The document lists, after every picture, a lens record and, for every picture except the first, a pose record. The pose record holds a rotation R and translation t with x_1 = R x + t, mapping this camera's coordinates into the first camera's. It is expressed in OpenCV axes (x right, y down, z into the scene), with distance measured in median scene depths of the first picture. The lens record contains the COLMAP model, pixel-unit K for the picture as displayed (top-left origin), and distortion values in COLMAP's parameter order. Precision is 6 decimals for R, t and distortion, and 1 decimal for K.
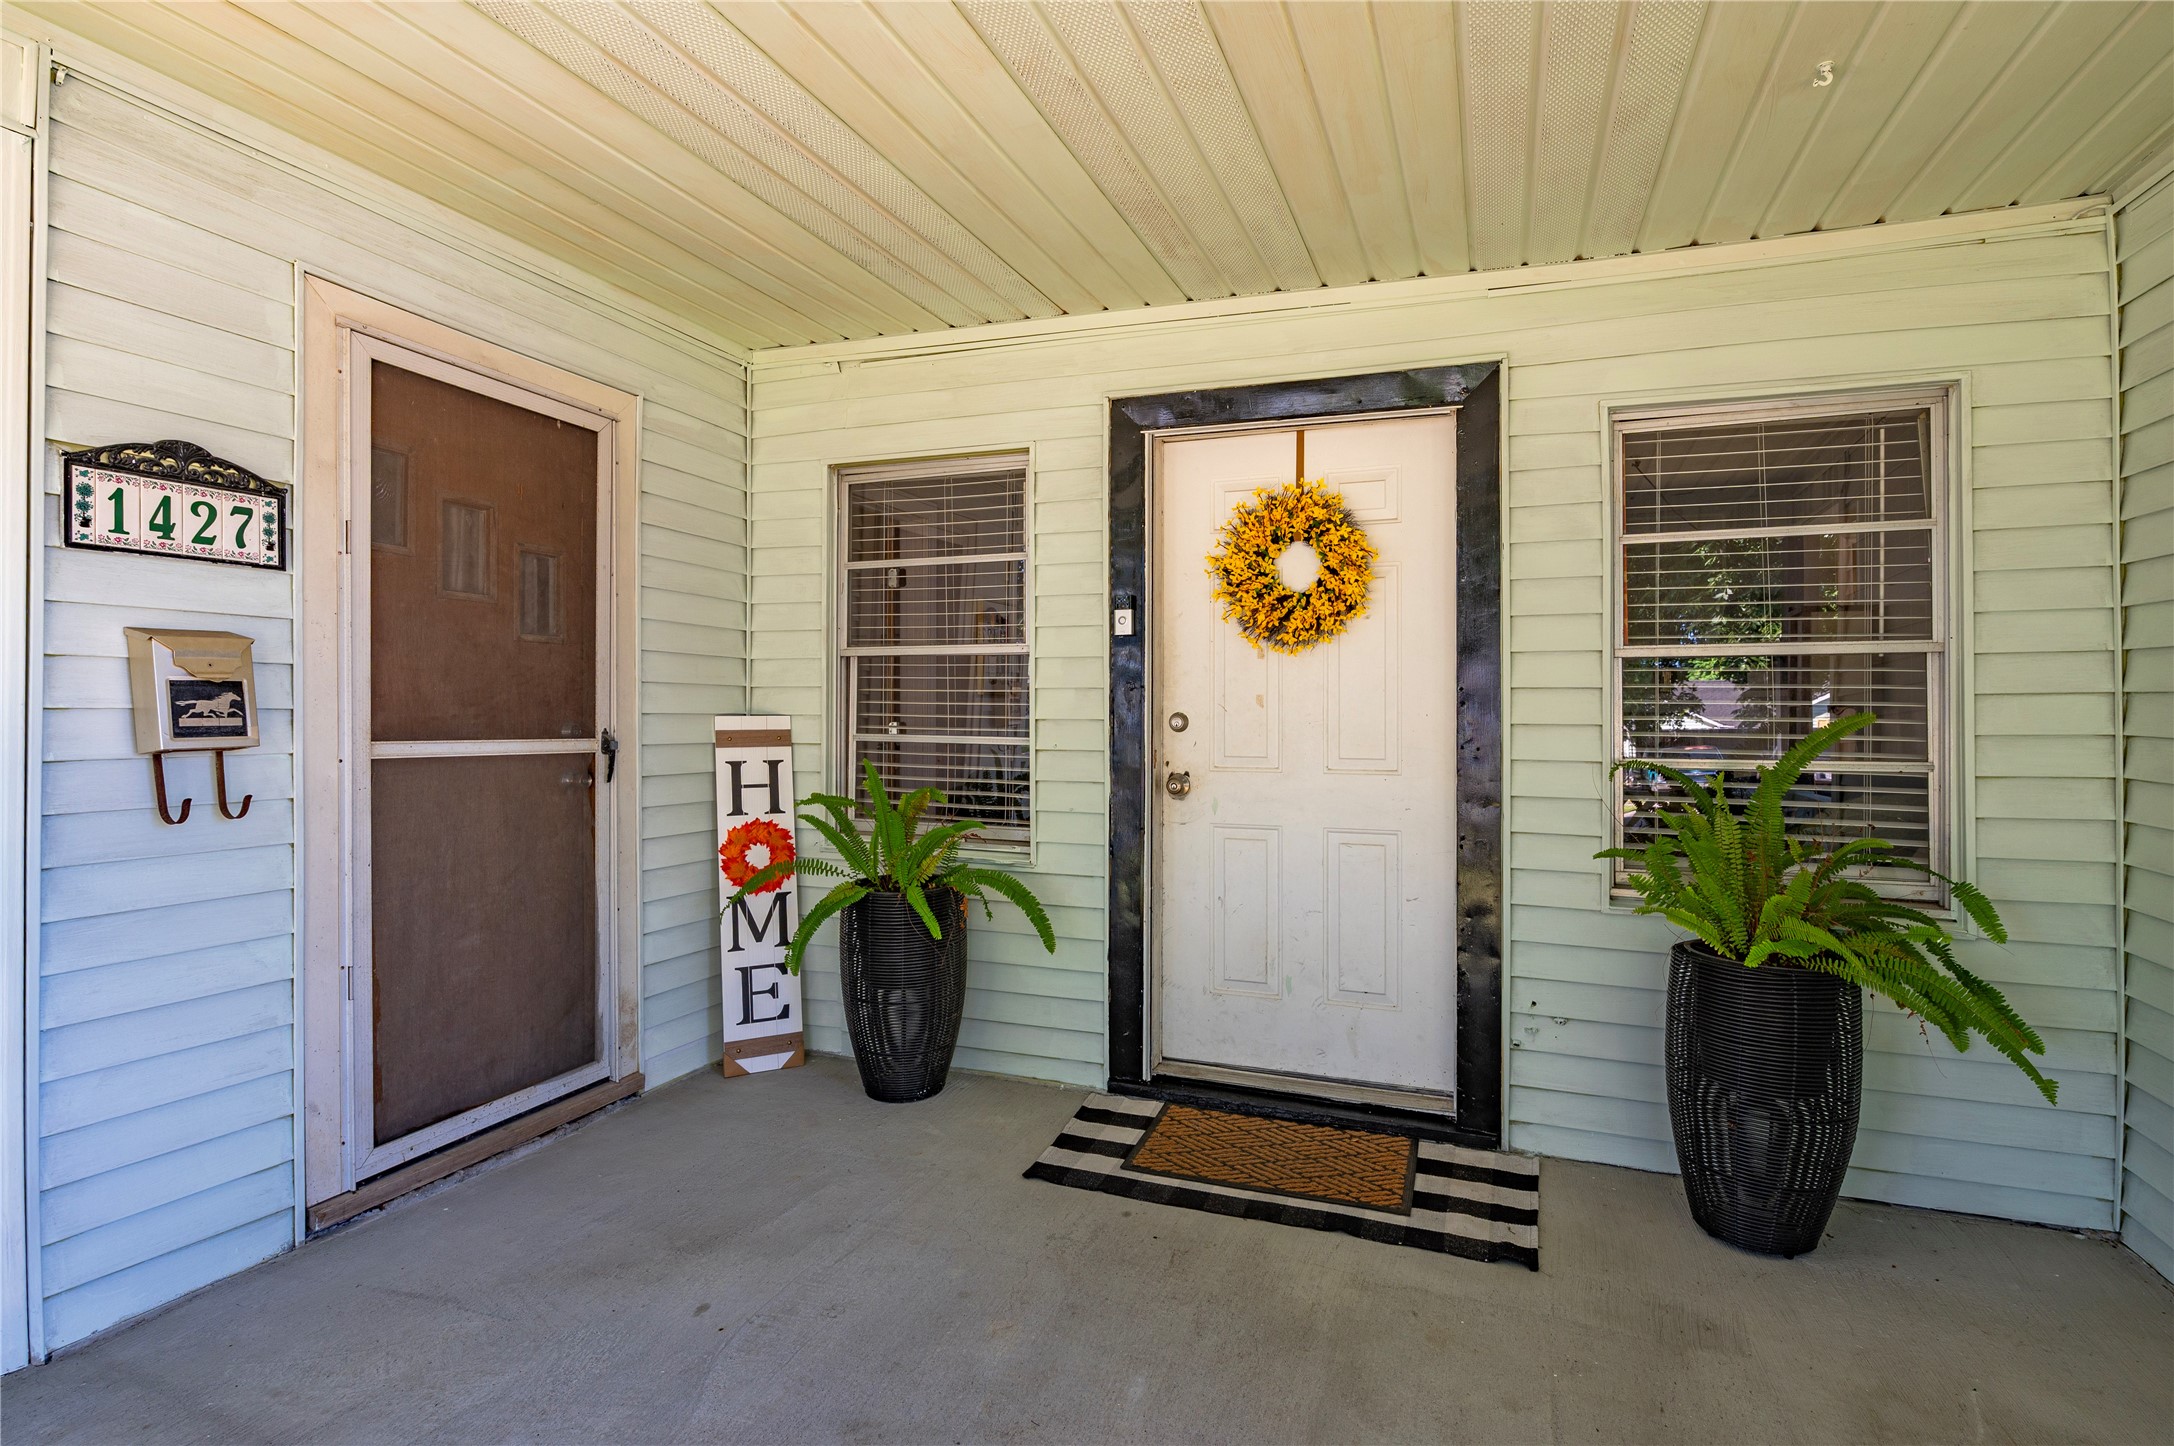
lens RADIAL K [[1027.4, 0, 1087.0], [0, 1027.4, 723.0], [0, 0, 1]] dist [0.001134, -0.000071]
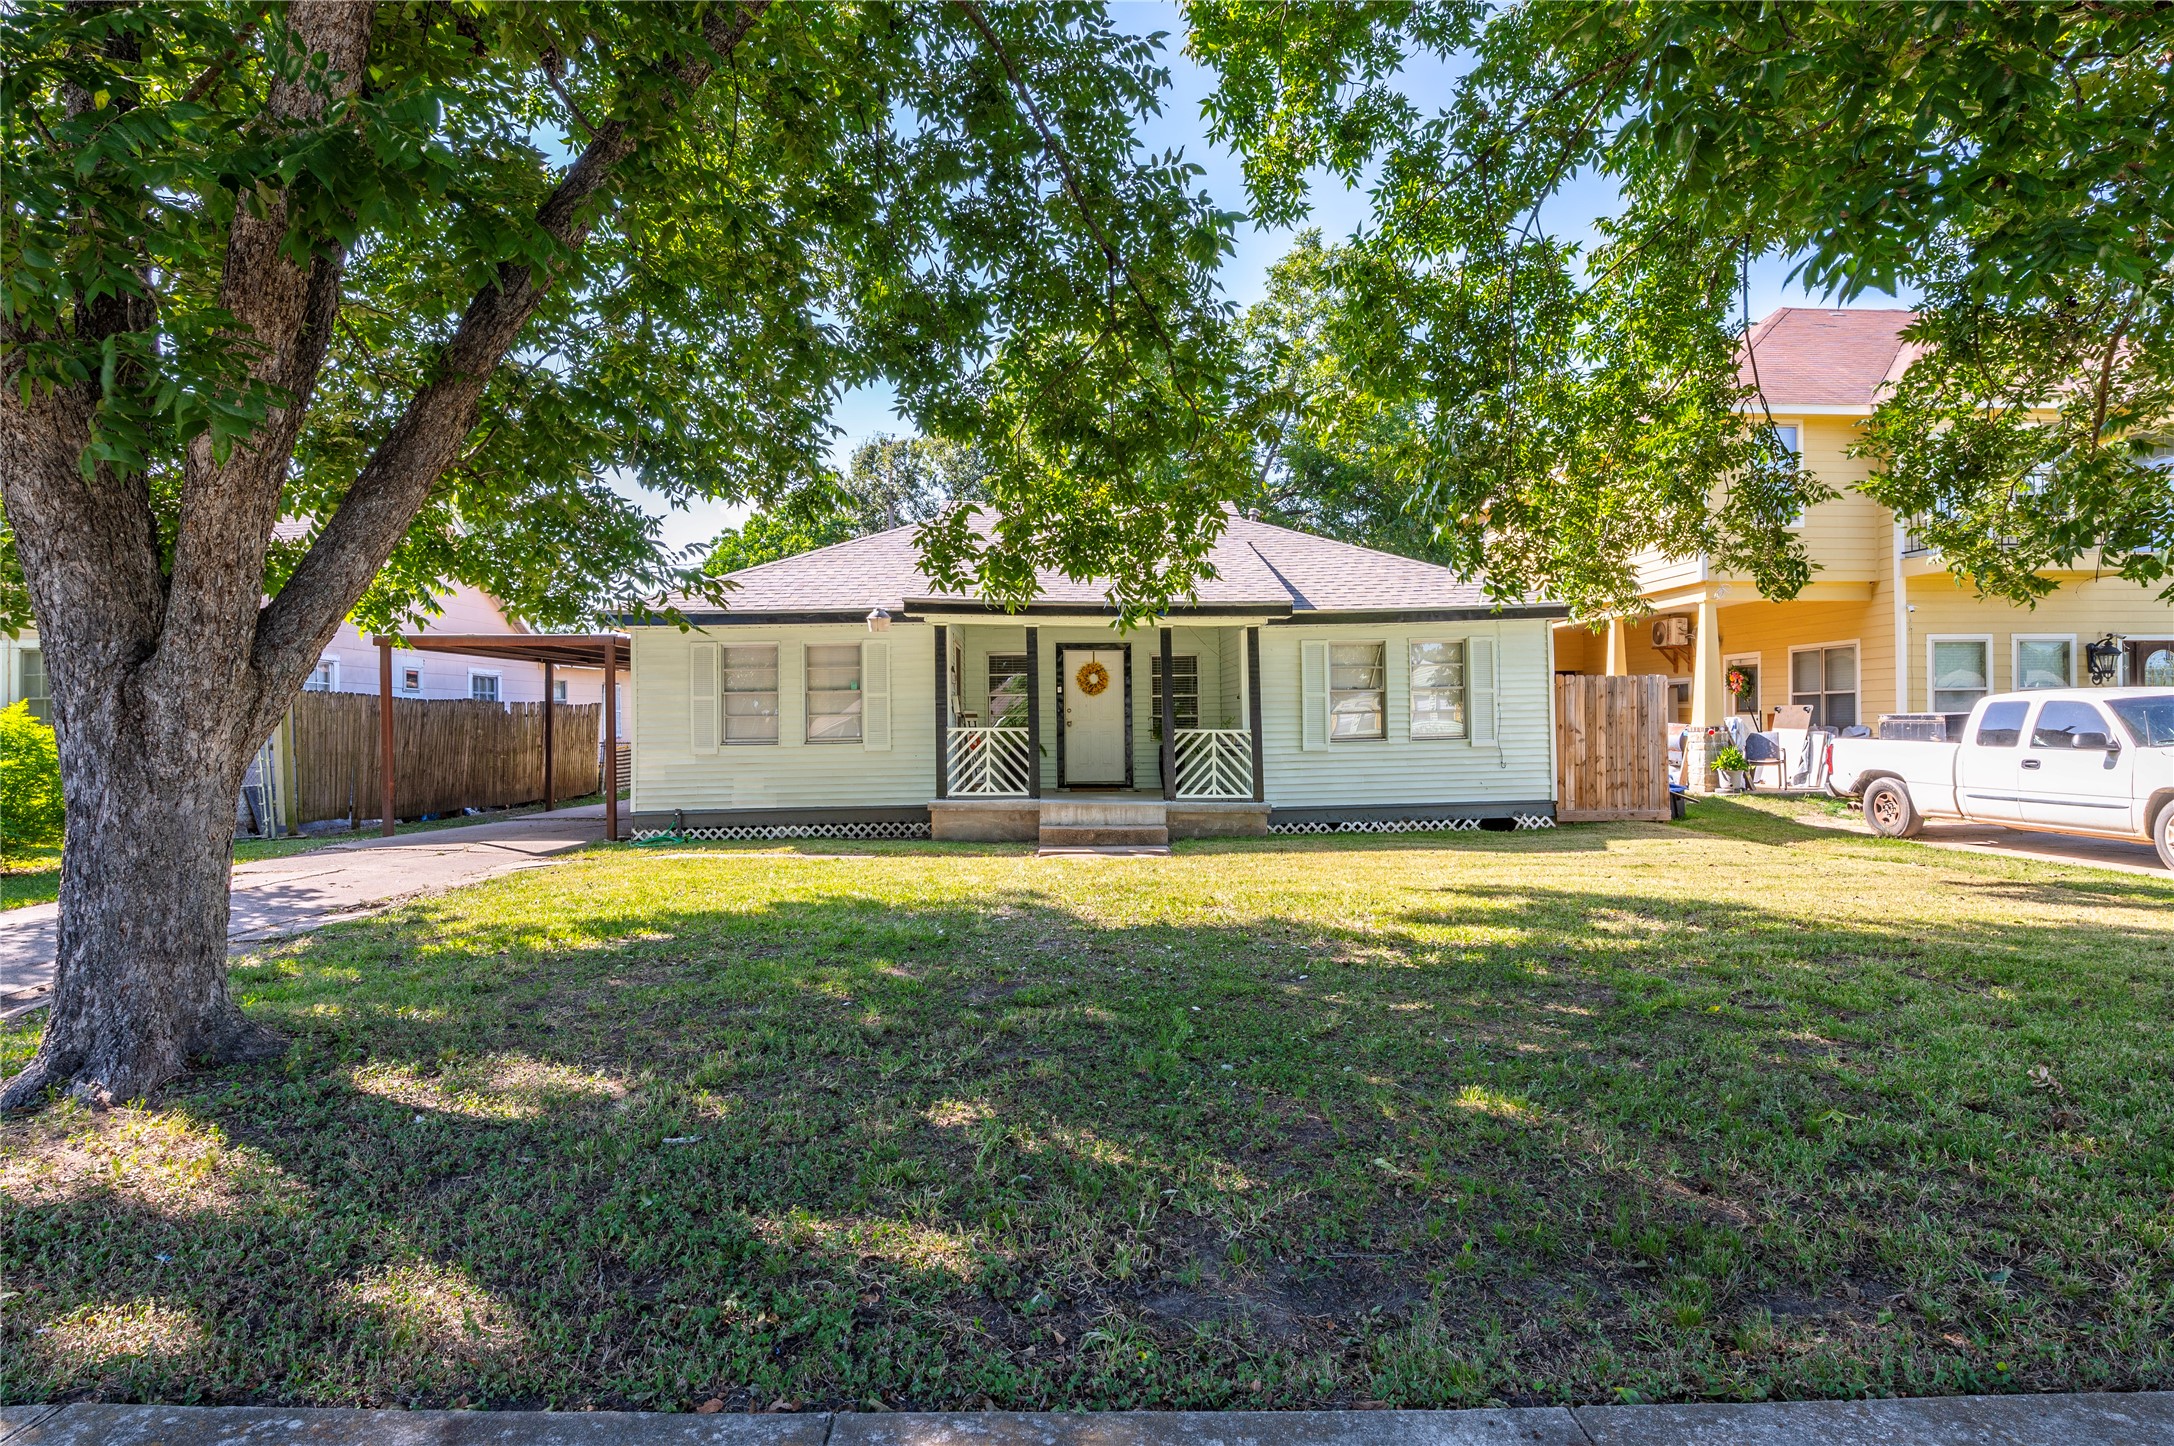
lens RADIAL K [[1121.8, 0, 1087.0], [0, 1121.8, 723.0], [0, 0, 1]] dist [-0.002247, 0.000076]
pose [[0.947016, -0.014205, 0.320871, -1.520178], [0.014519, 0.999894, 0.001412, 0.051148], [-0.320857, 0.003322, 0.947122, -3.996417]]
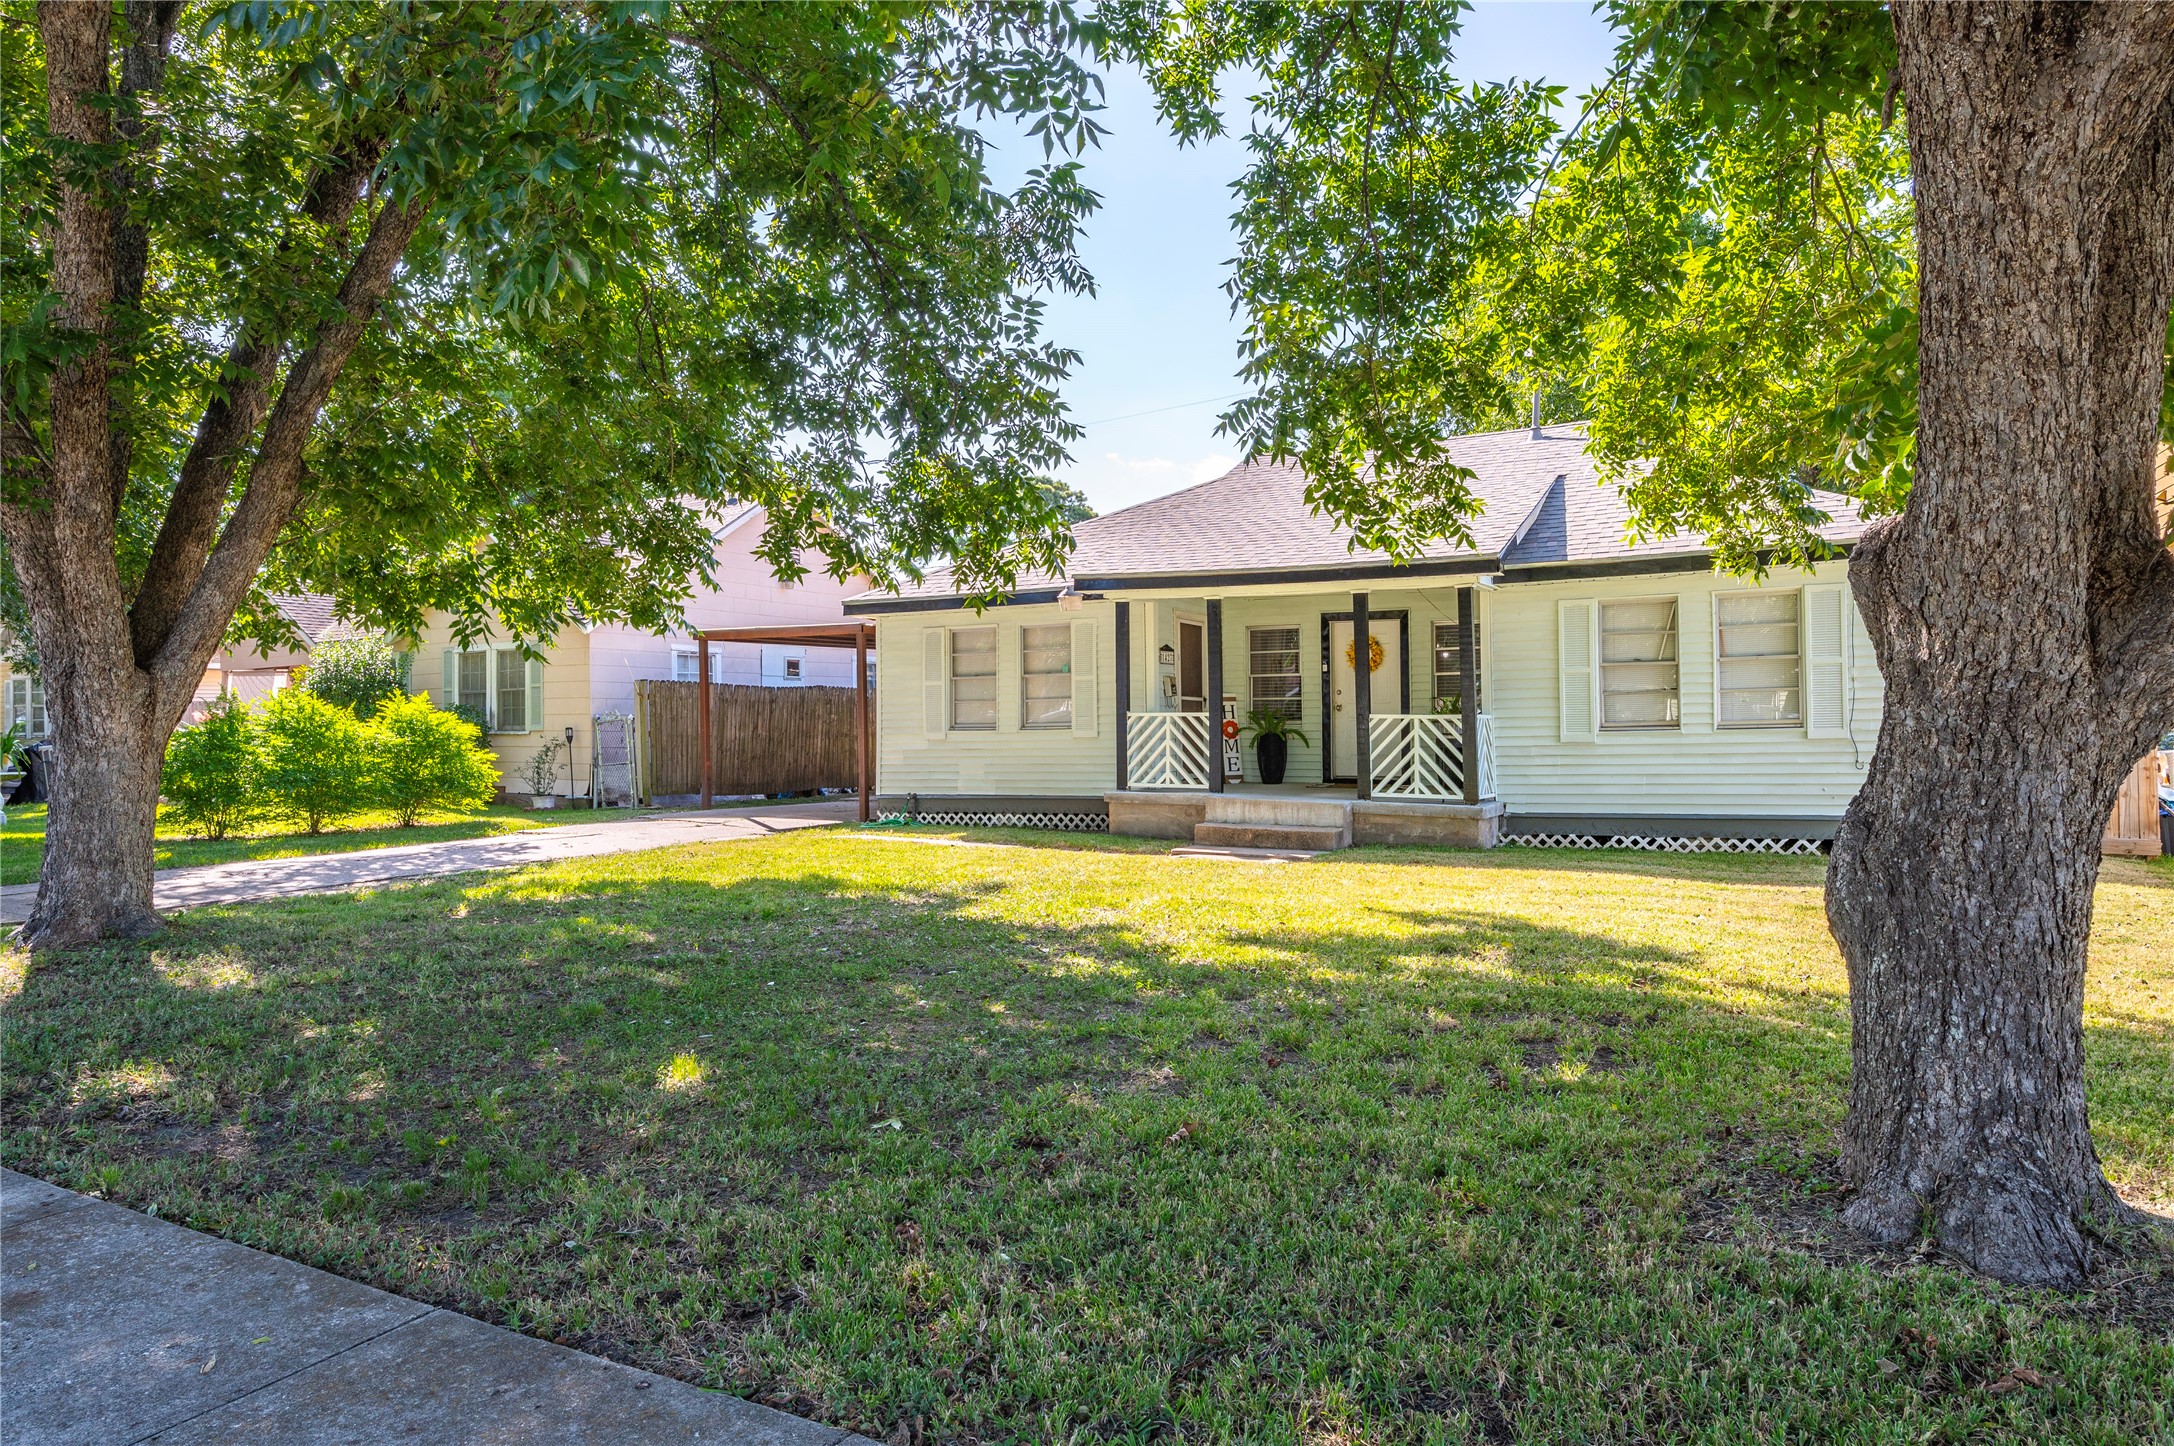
lens RADIAL K [[1341.9, 0, 1087.0], [0, 1341.9, 723.0], [0, 0, 1]] dist [0.002504, 0.000184]
pose [[0.981818, -0.014854, -0.189244, 0.114493], [0.016253, 0.999851, 0.005841, 0.073708], [0.189129, -0.008810, 0.981913, -4.436552]]
